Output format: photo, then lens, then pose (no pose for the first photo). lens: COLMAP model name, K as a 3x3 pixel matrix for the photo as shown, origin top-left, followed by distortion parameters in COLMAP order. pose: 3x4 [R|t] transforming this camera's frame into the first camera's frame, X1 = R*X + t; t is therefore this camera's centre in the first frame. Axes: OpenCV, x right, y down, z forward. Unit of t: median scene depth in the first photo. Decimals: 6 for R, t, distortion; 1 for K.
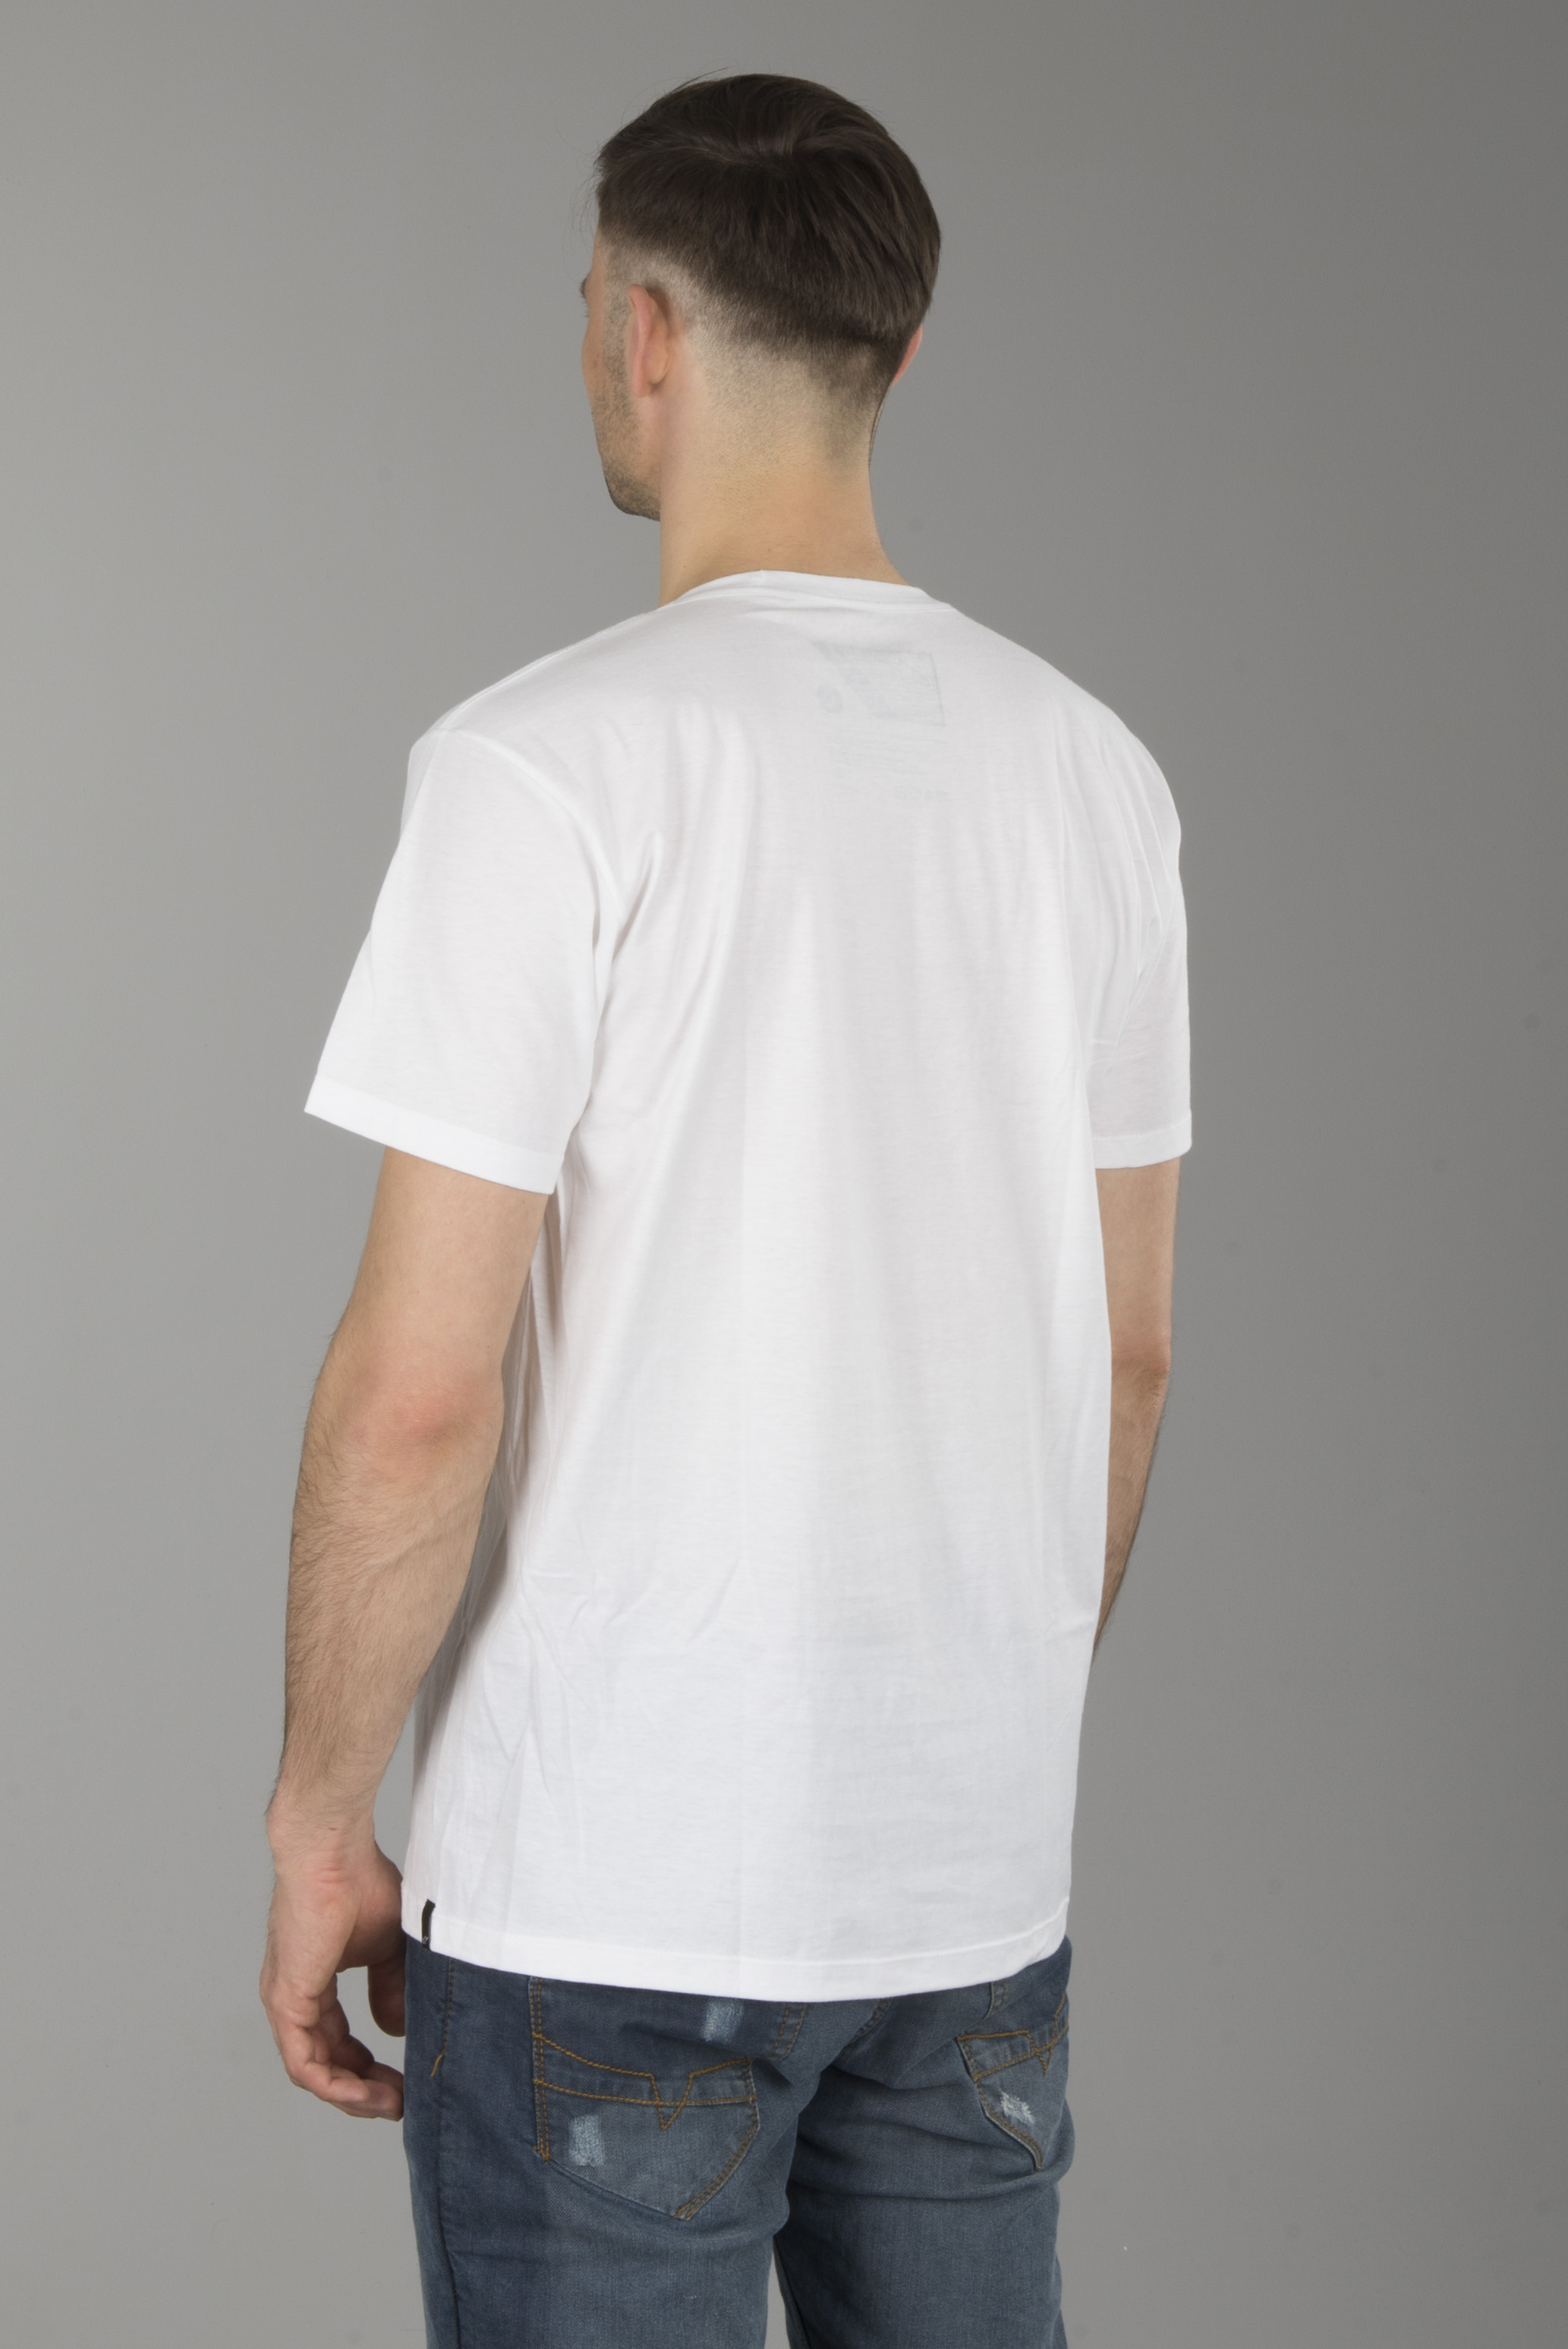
lens RADIAL K [[3223.6, 0, 791.0], [0, 3223.6, 1115.8], [0, 0, 1]] dist [-0.827466, 1.667706]
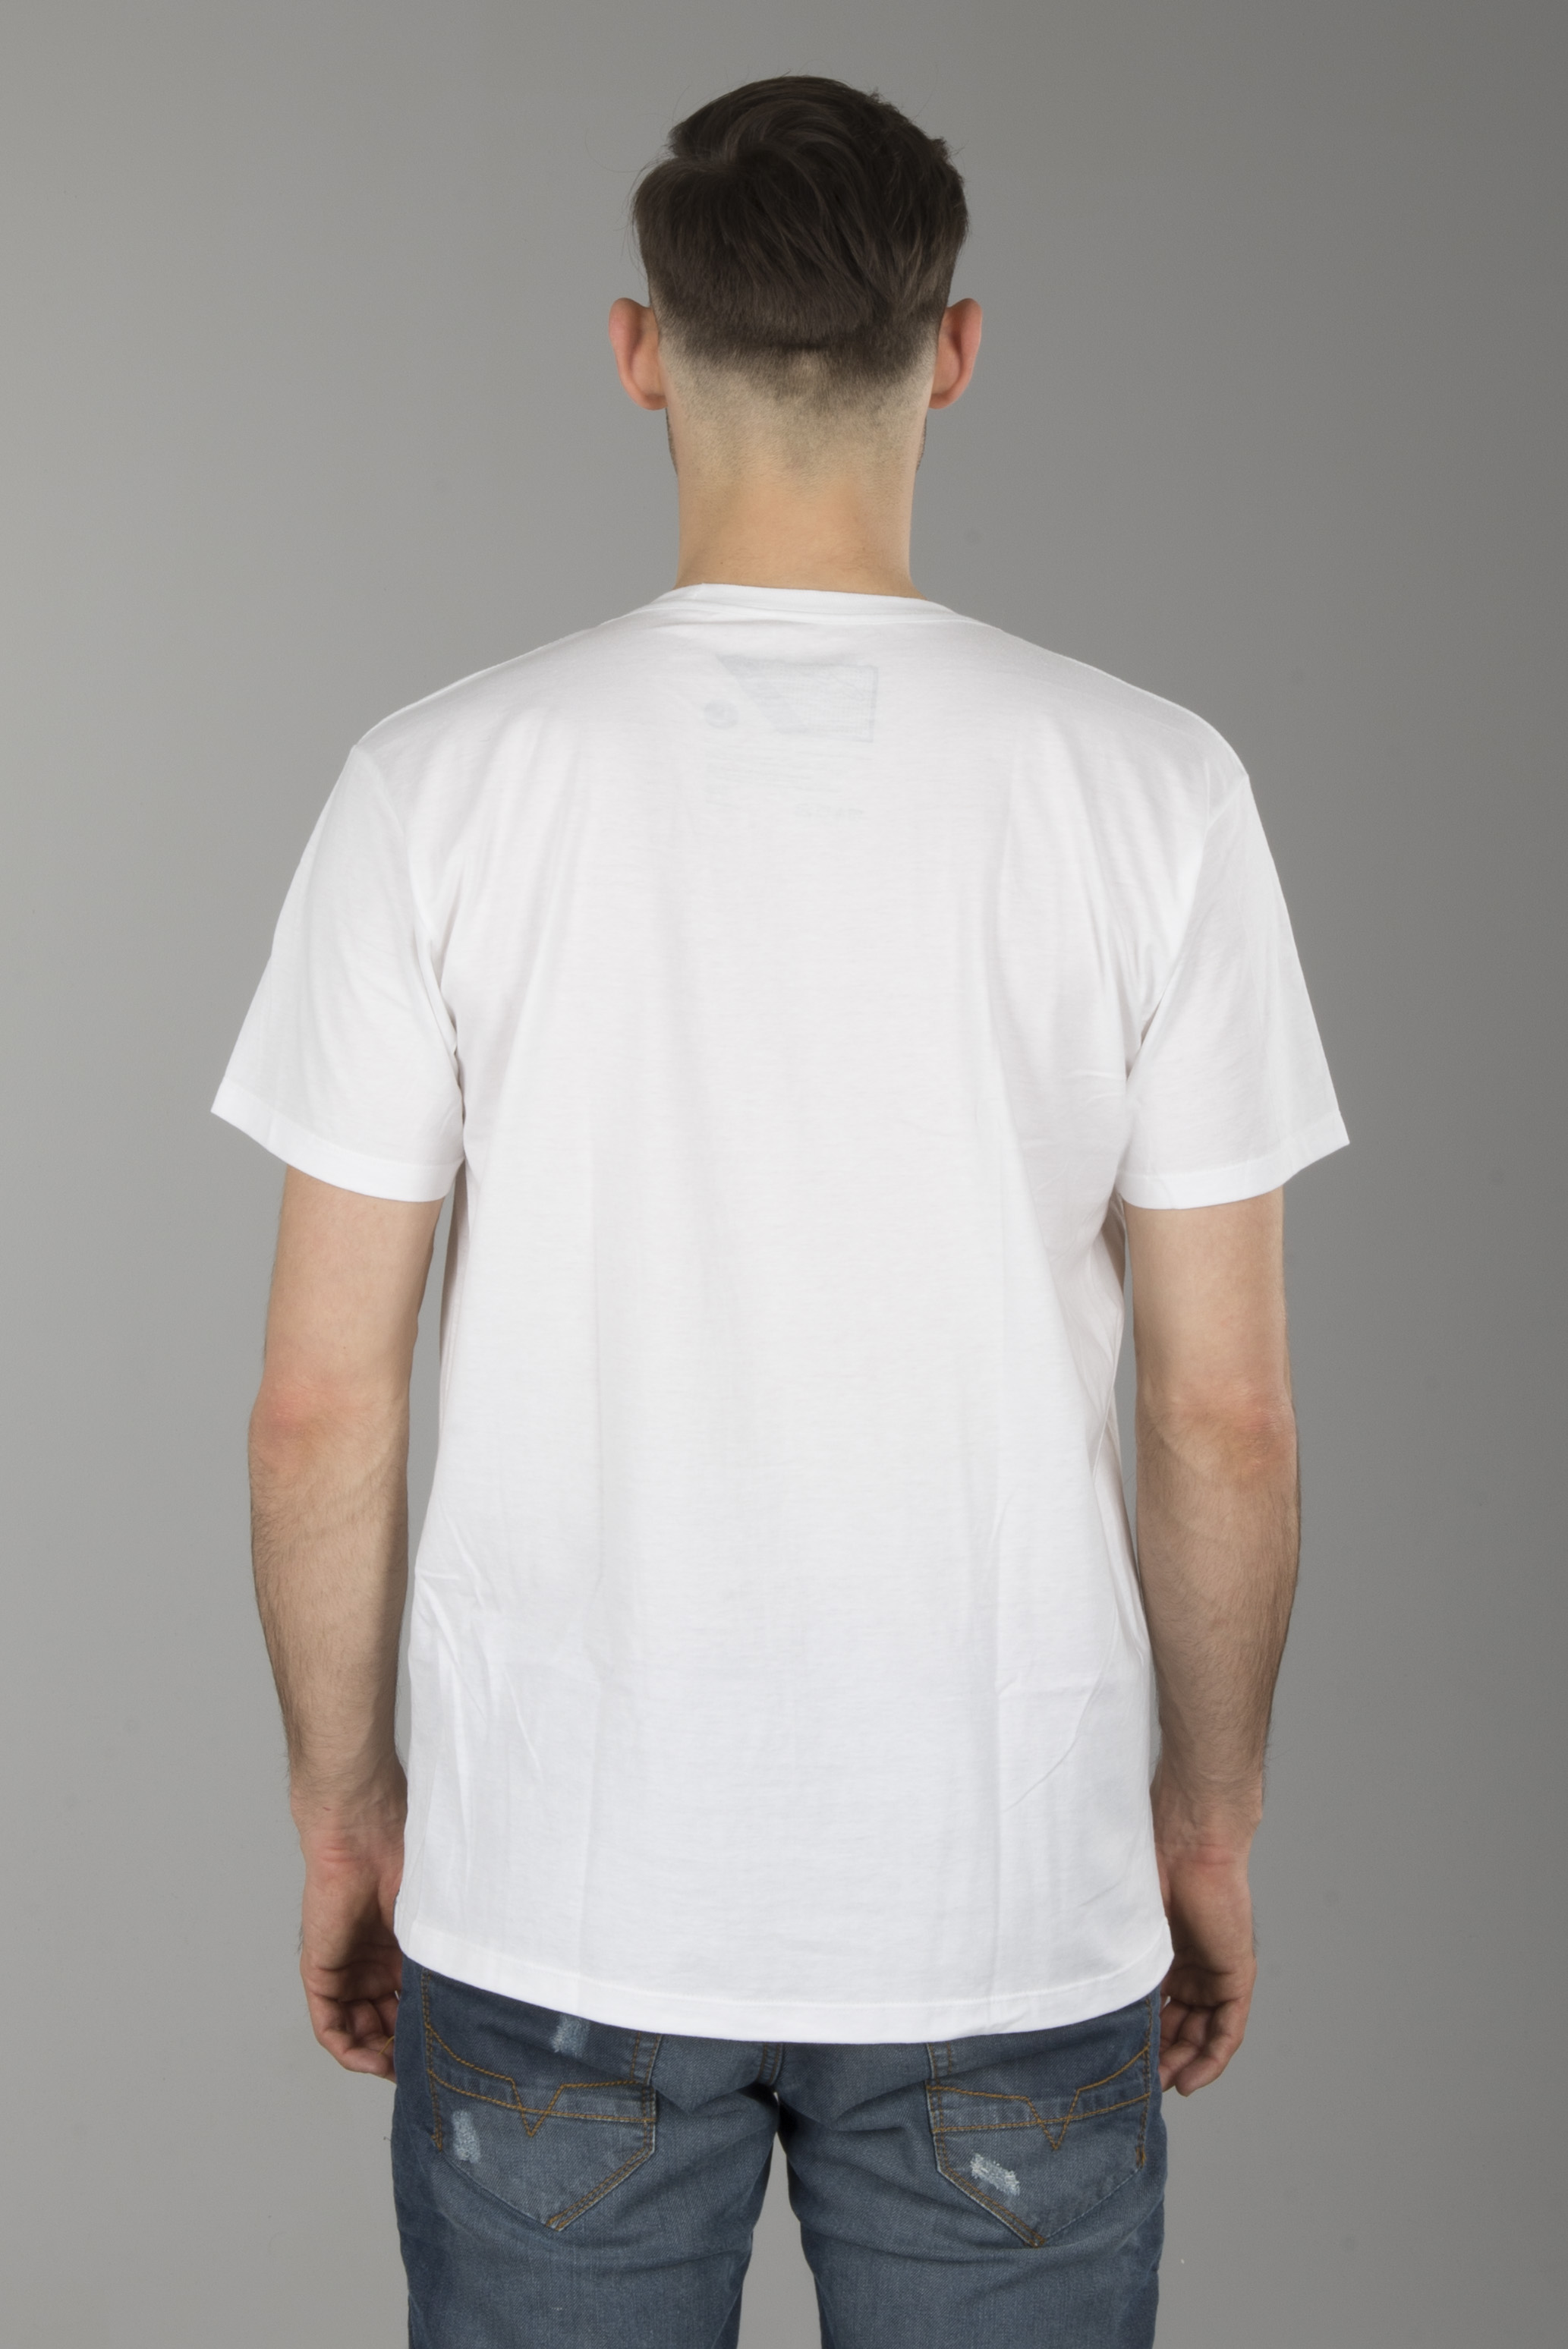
lens RADIAL K [[3223.6, 0, 791.0], [0, 3223.6, 1115.8], [0, 0, 1]] dist [-0.827466, 1.667706]
pose [[0.947756, 0.041973, -0.316222, 0.340546], [-0.043807, 0.999039, 0.001309, -0.008960], [0.315973, 0.012612, 0.948684, 0.072419]]
